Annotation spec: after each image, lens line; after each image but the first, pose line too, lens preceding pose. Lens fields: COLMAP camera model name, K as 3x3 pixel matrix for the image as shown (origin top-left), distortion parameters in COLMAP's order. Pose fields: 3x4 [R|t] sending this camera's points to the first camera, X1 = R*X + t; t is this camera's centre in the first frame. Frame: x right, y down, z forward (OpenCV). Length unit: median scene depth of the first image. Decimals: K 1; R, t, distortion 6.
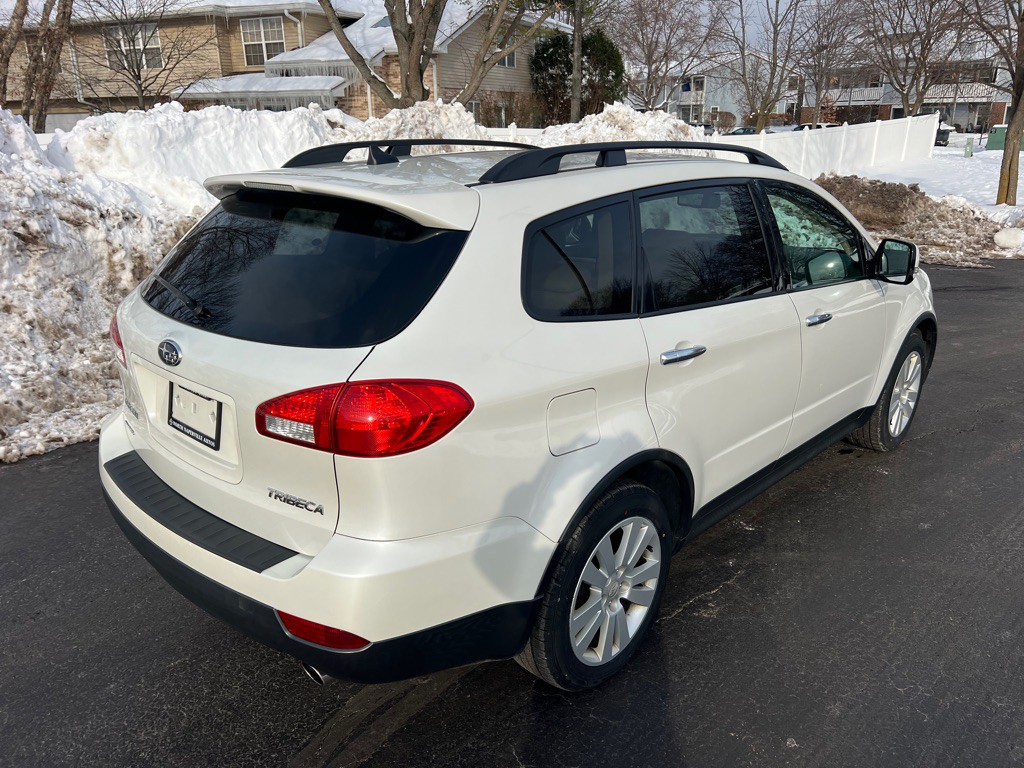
lens RADIAL K [[773.0, 0, 515.3], [0, 773.0, 389.3], [0, 0, 1]] dist [0.045862, -0.052469]
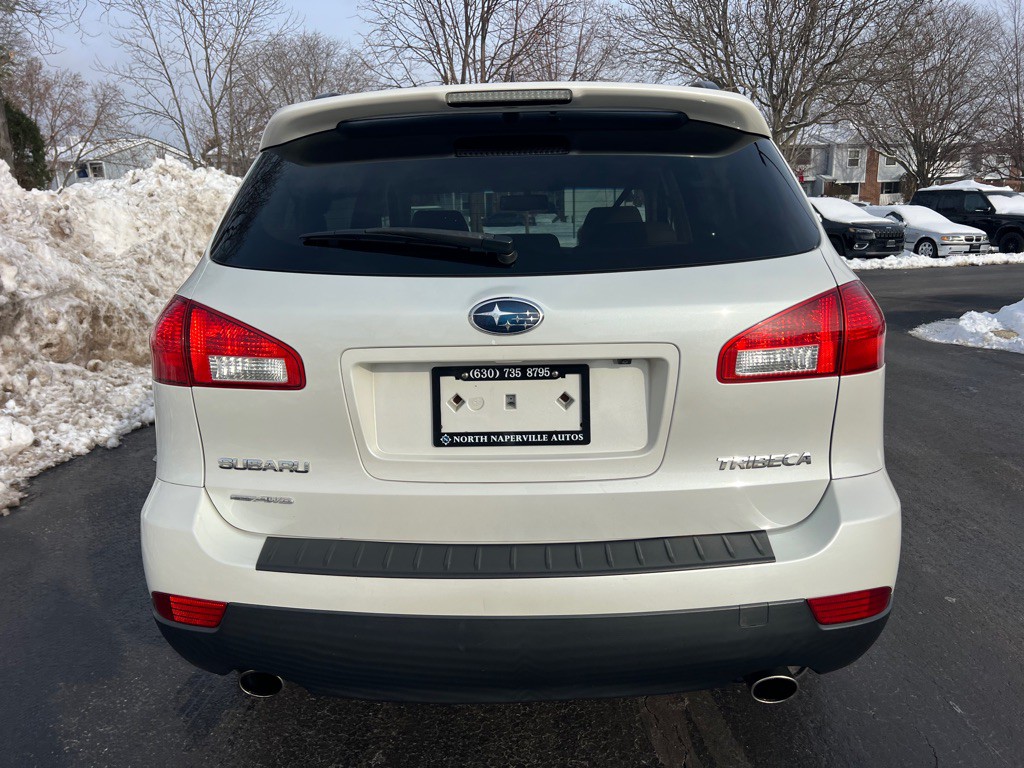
lens RADIAL K [[773.0, 0, 516.1], [0, 773.0, 388.2], [0, 0, 1]] dist [0.045862, -0.052469]
pose [[0.752844, -0.161512, 0.638075, -0.074299], [0.230032, 0.972858, -0.025154, 0.002717], [-0.616694, 0.165715, 0.769563, 0.042246]]
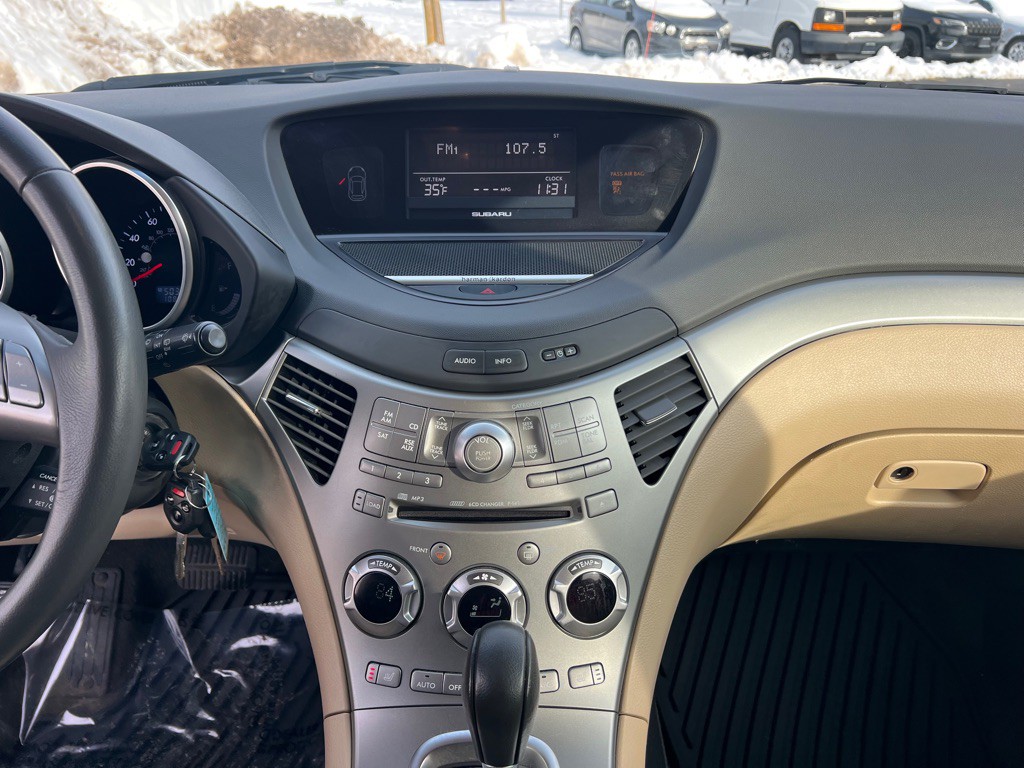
lens RADIAL K [[773.0, 0, 504.8], [0, 773.0, 382.7], [0, 0, 1]] dist [0.045862, -0.052469]
pose [[0.747811, -0.296915, 0.593818, 0.028294], [0.205965, 0.954046, 0.217656, -0.027691], [-0.631156, -0.040460, 0.774600, 0.144806]]
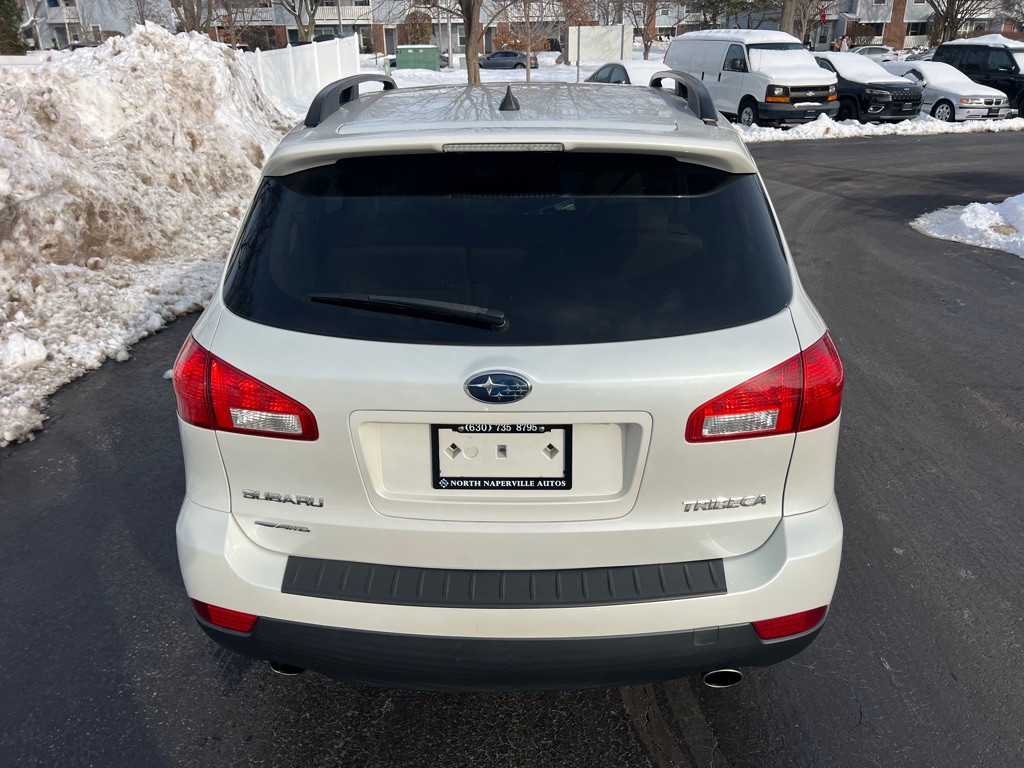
lens RADIAL K [[773.0, 0, 515.3], [0, 773.0, 386.0], [0, 0, 1]] dist [0.045862, -0.052469]
pose [[0.754418, -0.269815, 0.598375, -0.074326], [0.218437, 0.962850, 0.158760, -0.013712], [-0.618981, 0.010936, 0.785329, 0.035244]]
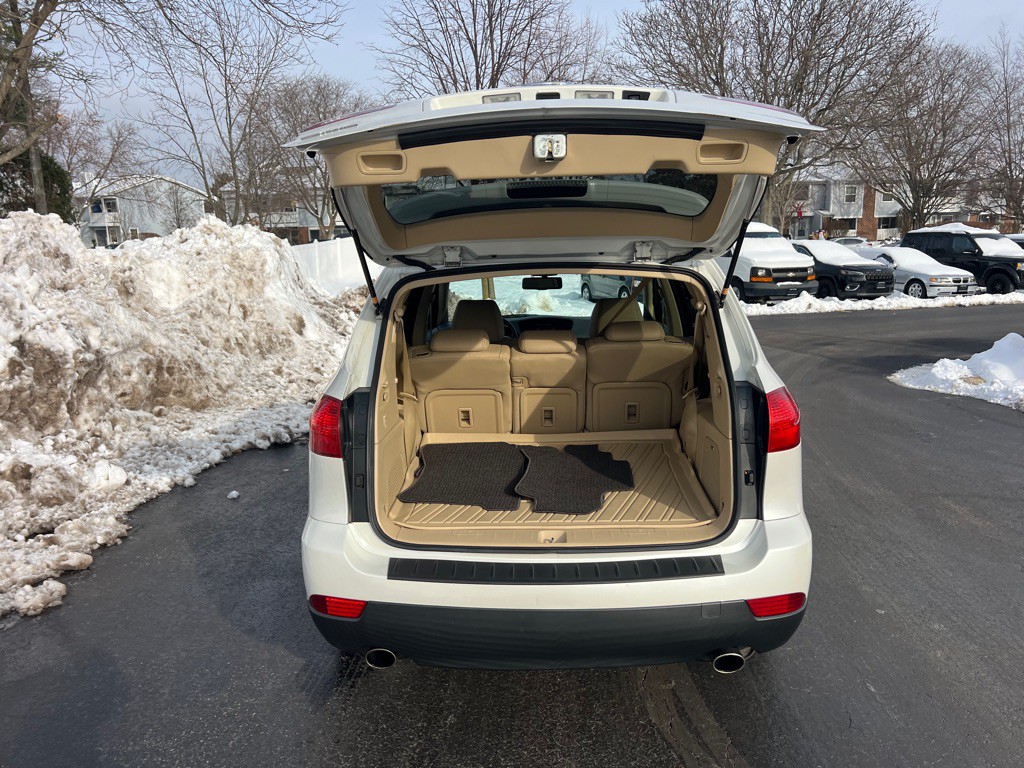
lens RADIAL K [[773.0, 0, 513.8], [0, 773.0, 389.4], [0, 0, 1]] dist [0.045862, -0.052469]
pose [[0.756795, -0.136947, 0.639145, -0.097298], [0.228055, 0.971683, -0.061835, -0.002457], [-0.612578, 0.192556, 0.766597, 0.019468]]
